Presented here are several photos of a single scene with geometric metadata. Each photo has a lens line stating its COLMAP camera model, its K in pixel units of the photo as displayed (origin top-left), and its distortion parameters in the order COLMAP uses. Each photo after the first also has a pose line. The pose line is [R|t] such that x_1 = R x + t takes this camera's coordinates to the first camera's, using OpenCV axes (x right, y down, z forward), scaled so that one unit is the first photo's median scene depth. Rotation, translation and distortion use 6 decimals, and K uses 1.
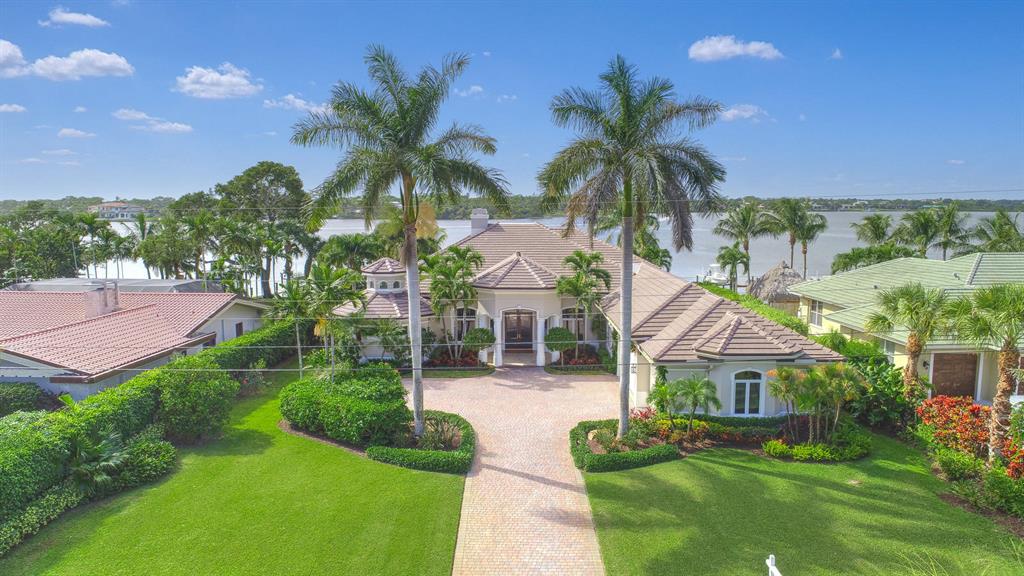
lens RADIAL K [[701.1, 0, 512.0], [0, 701.1, 288.0], [0, 0, 1]] dist [0.001568, 0.000146]
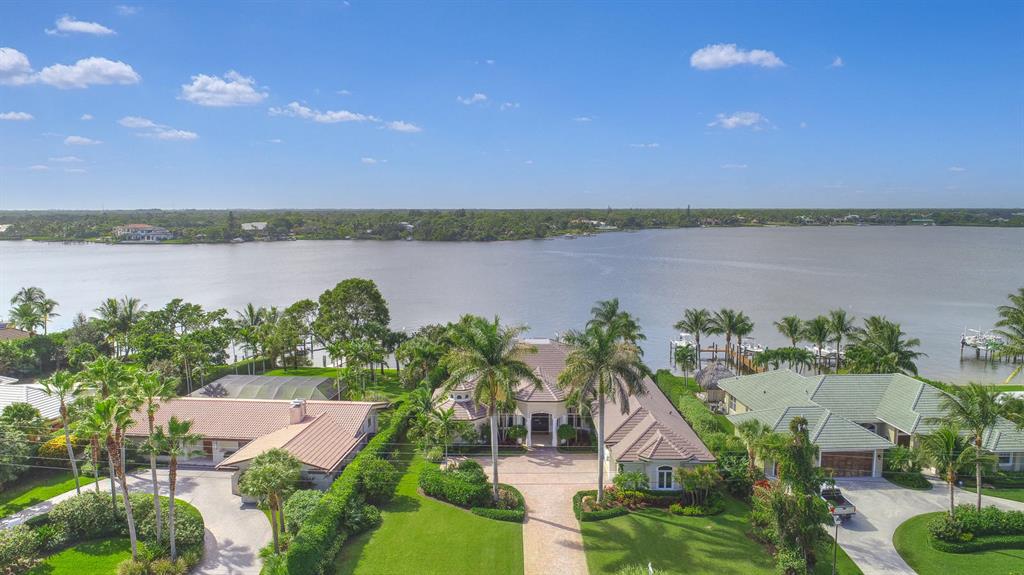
lens RADIAL K [[689.8, 0, 512.0], [0, 689.8, 287.5], [0, 0, 1]] dist [0.008093, 0.003163]
pose [[0.999999, -0.000066, -0.001001, -0.084461], [0.000055, 0.999945, -0.010503, -0.361998], [0.001001, 0.010503, 0.999944, -0.927679]]
